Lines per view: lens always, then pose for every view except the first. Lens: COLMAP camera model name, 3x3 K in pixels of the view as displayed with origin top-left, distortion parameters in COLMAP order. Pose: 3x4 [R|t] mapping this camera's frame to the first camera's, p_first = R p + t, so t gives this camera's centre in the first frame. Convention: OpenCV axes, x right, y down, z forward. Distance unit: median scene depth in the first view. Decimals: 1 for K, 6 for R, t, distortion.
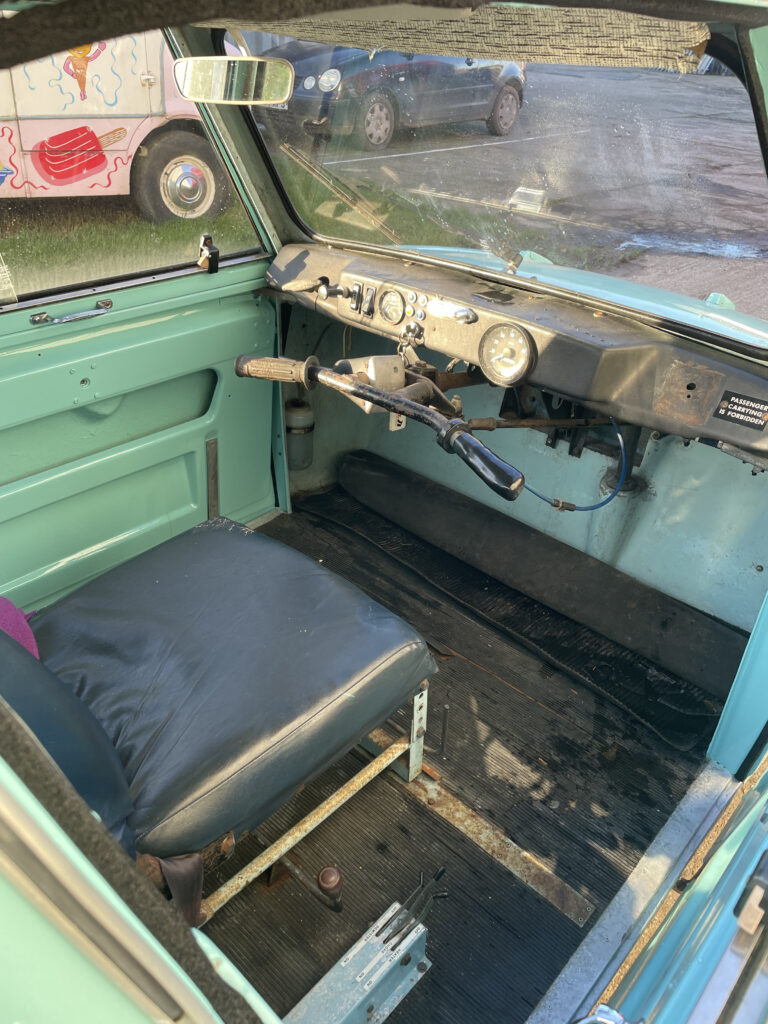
lens RADIAL K [[747.0, 0, 391.5], [0, 747.0, 494.1], [0, 0, 1]] dist [0.059783, -0.071021]
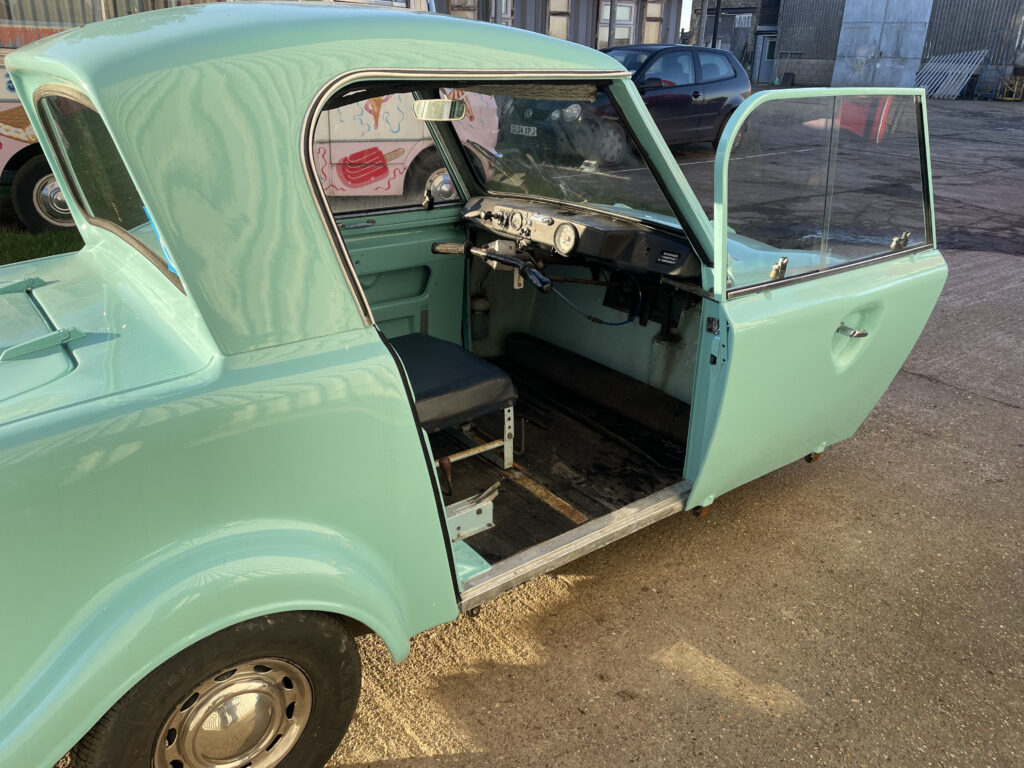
lens RADIAL K [[747.0, 0, 512.0], [0, 747.0, 384.0], [0, 0, 1]] dist [0.059783, -0.071021]
pose [[0.983423, 0.042722, -0.176219, 0.295734], [-0.069648, 0.986295, -0.149572, 0.379757], [0.167414, 0.159366, 0.972921, -0.663456]]
